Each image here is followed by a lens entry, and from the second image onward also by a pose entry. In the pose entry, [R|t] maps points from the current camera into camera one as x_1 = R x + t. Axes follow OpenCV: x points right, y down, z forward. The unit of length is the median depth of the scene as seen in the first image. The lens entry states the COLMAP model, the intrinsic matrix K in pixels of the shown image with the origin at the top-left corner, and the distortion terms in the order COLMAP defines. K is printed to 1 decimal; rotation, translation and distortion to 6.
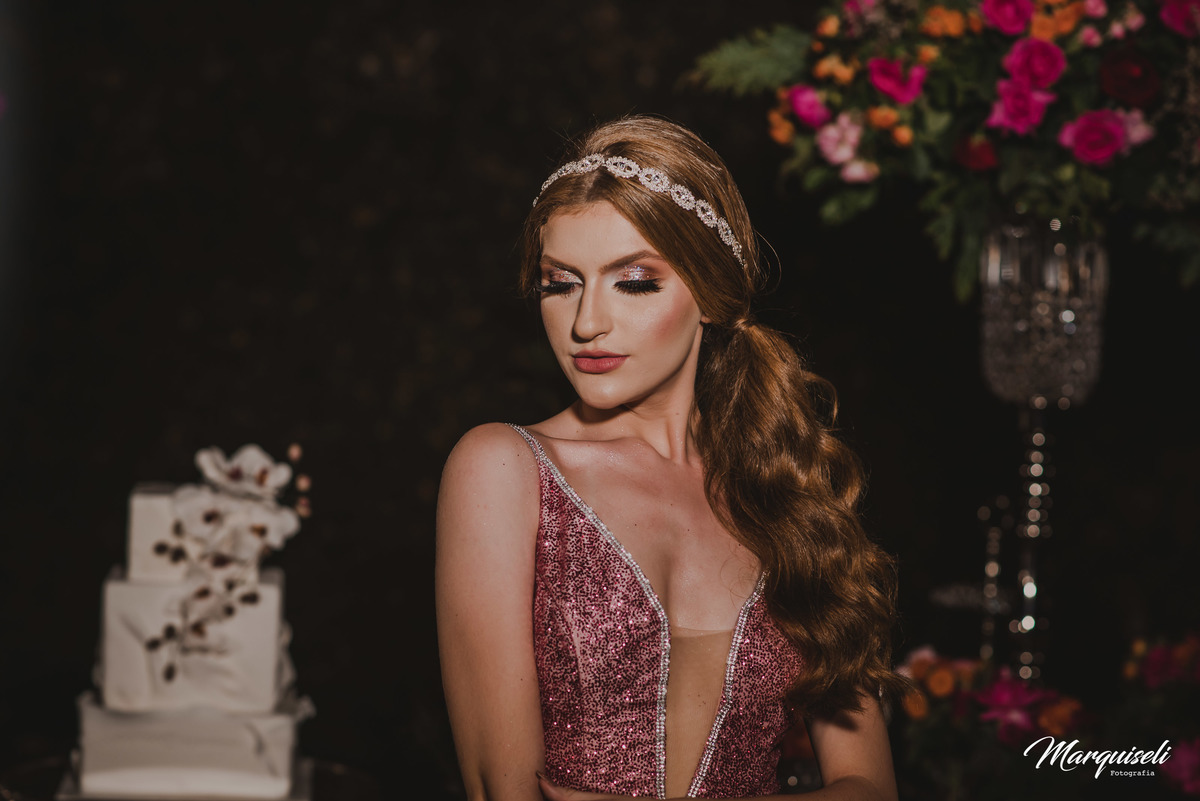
lens RADIAL K [[2912.6, 0, 599.1], [0, 2912.6, 399.7], [0, 0, 1]] dist [0.132272, -0.306282]
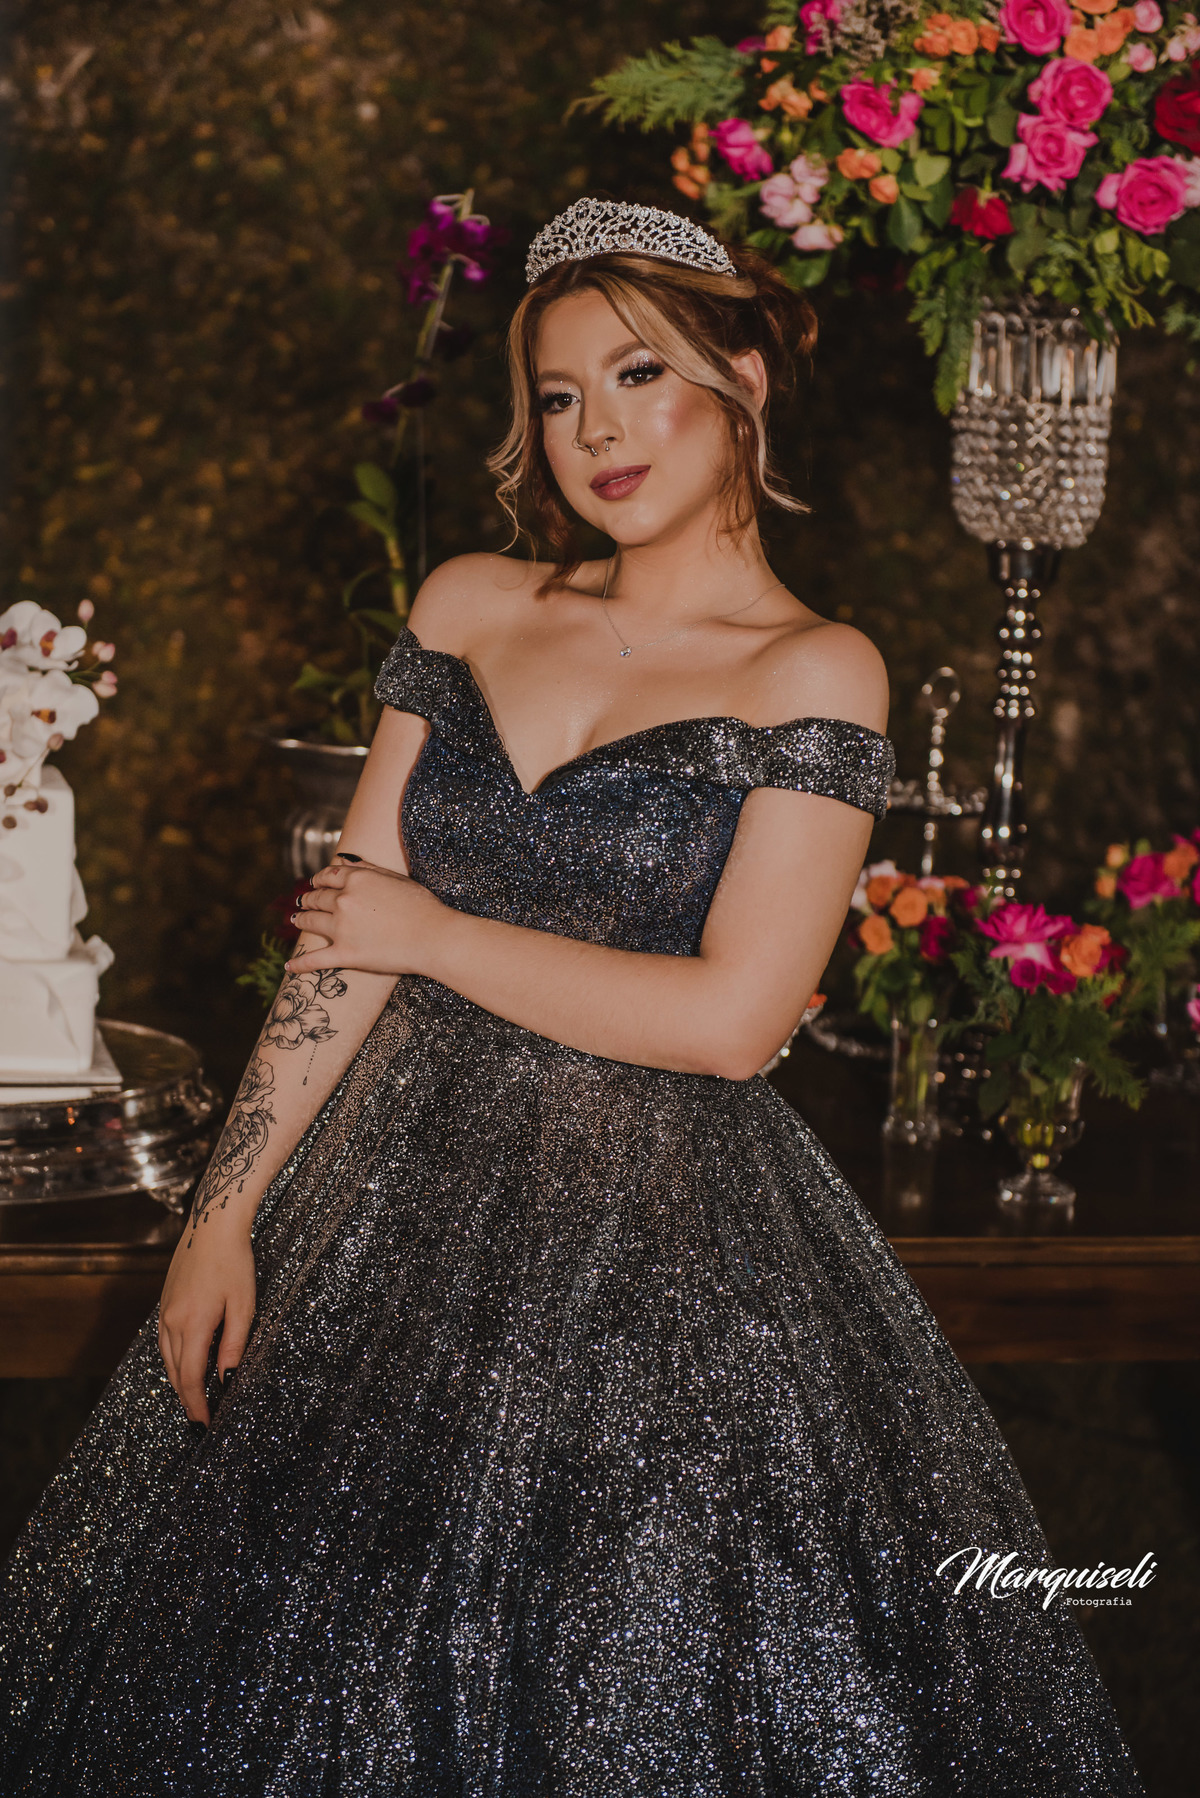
lens RADIAL K [[3547.4, 0, 597.8], [0, 3547.4, 908.8], [0, 0, 1]] dist [0.126470, -0.294512]
pose [[0.990859, -0.010076, 0.134524, -0.095557], [-0.004225, 0.994399, 0.105606, -0.002350], [-0.134834, -0.105209, 0.985267, 0.081696]]
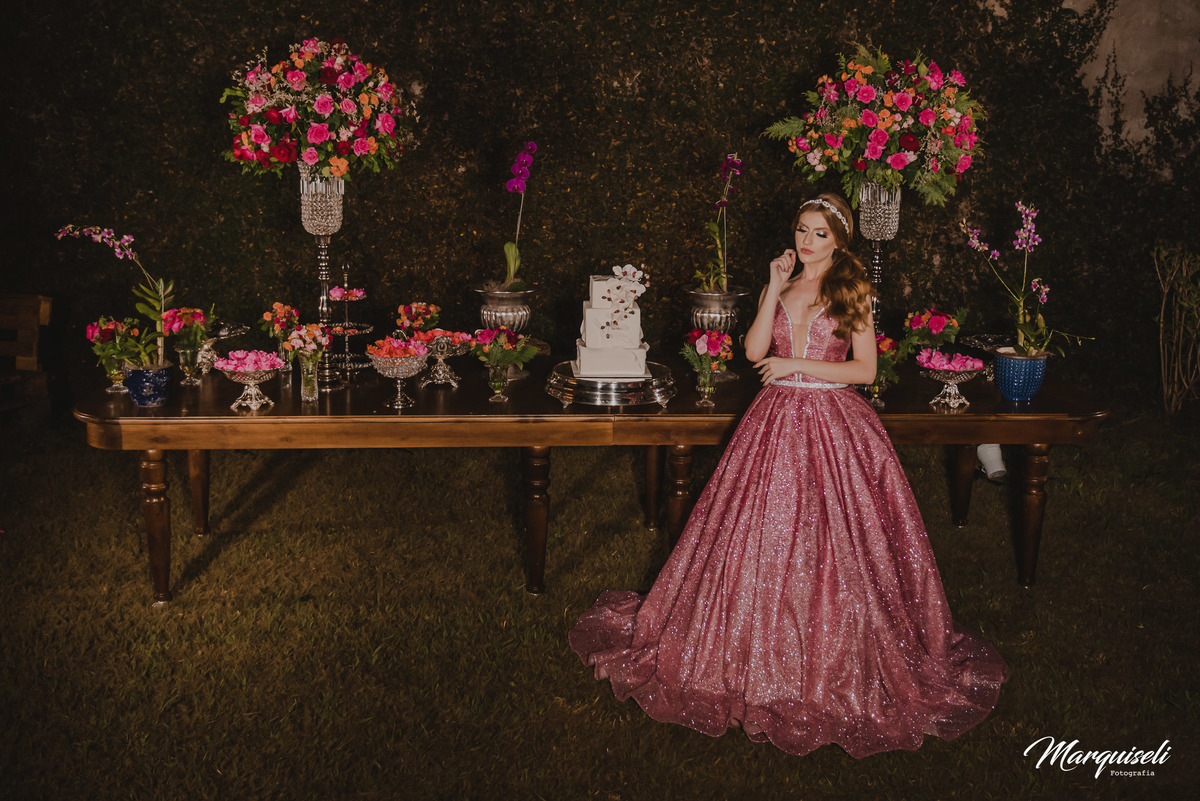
lens RADIAL K [[1392.7, 0, 623.9], [0, 1392.7, 346.7], [0, 0, 1]] dist [-0.005985, -0.009372]
pose [[0.999687, -0.018336, -0.017020, -0.098334], [0.020576, 0.989590, 0.142435, -0.107367], [0.014231, -0.142741, 0.989658, -0.487911]]
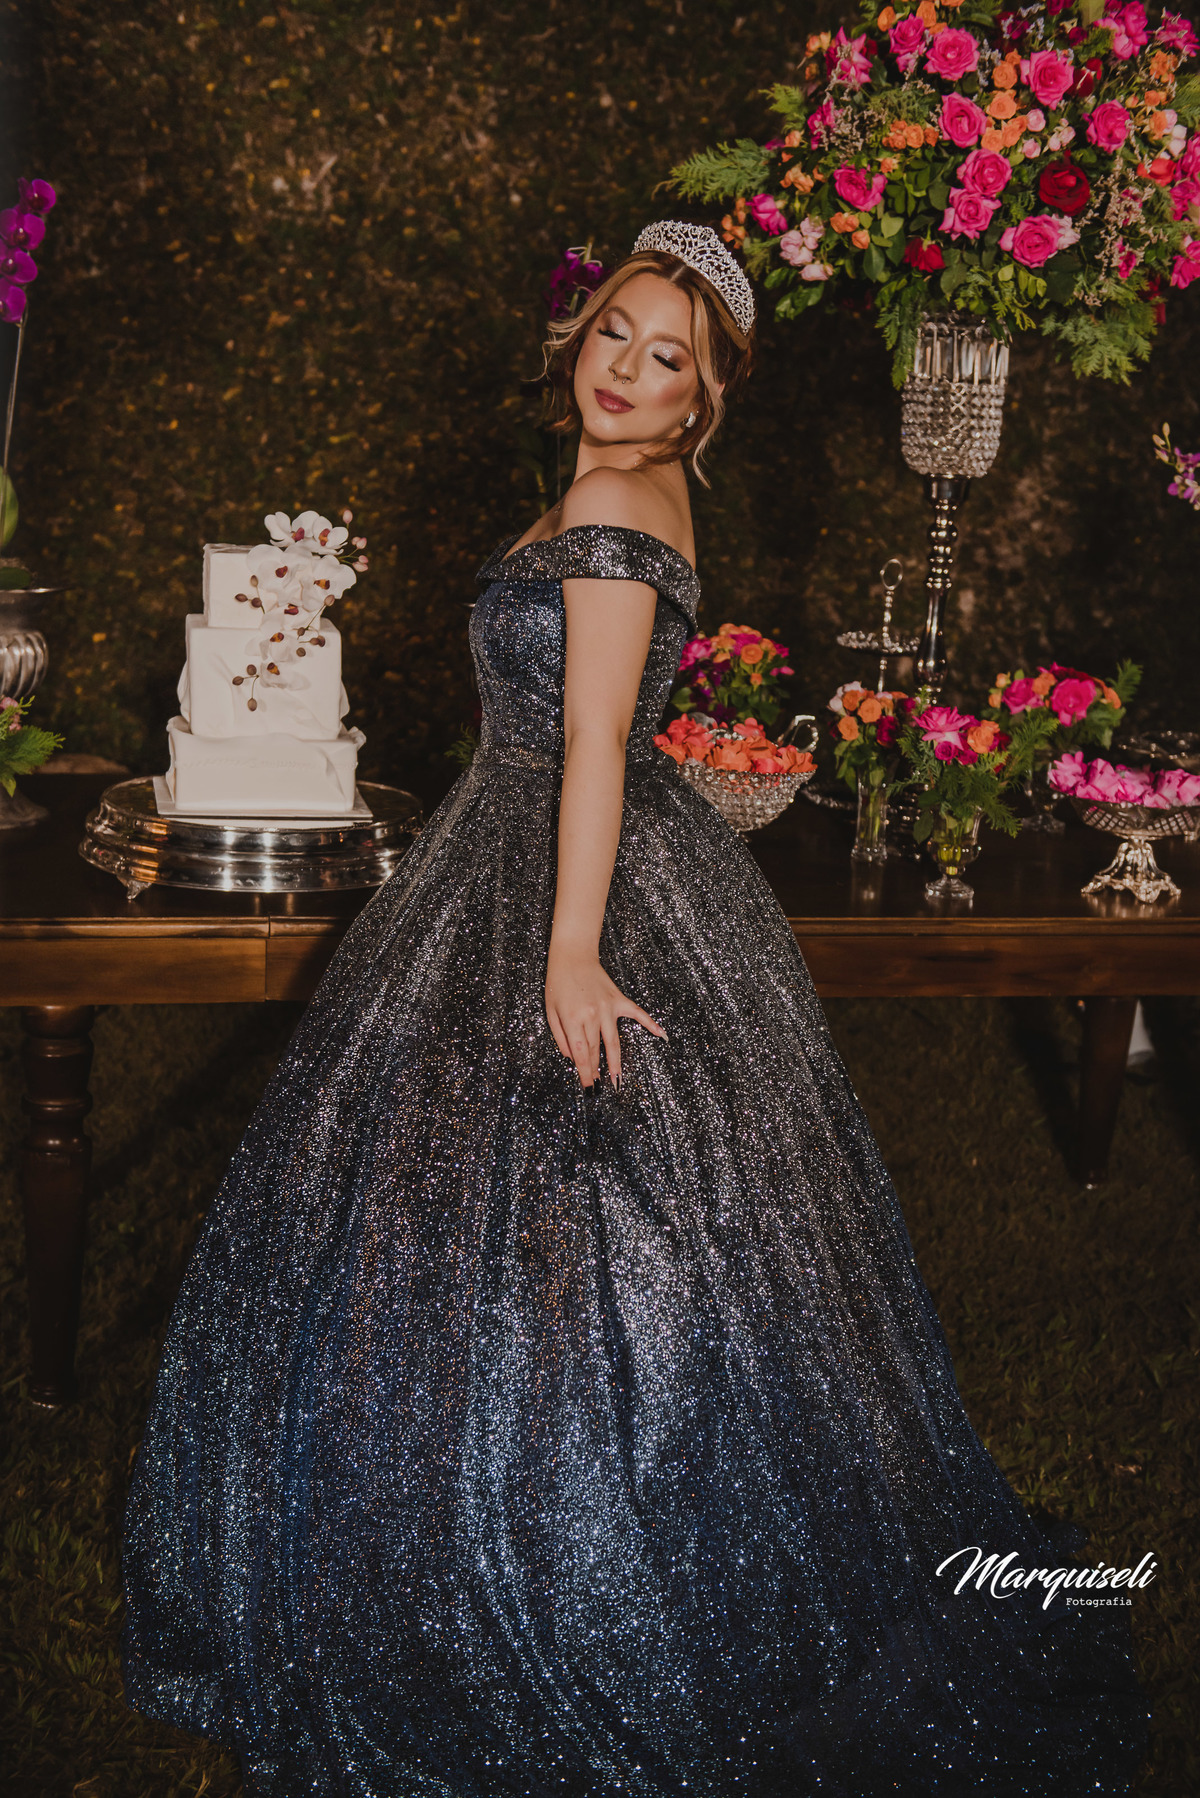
lens RADIAL K [[2286.8, 0, 598.5], [0, 2286.8, 905.8], [0, 0, 1]] dist [0.113373, -0.006520]
pose [[0.993800, -0.016192, 0.109996, -0.105645], [-0.003624, 0.984094, 0.177611, 0.007770], [-0.111122, -0.176909, 0.977934, 0.064330]]
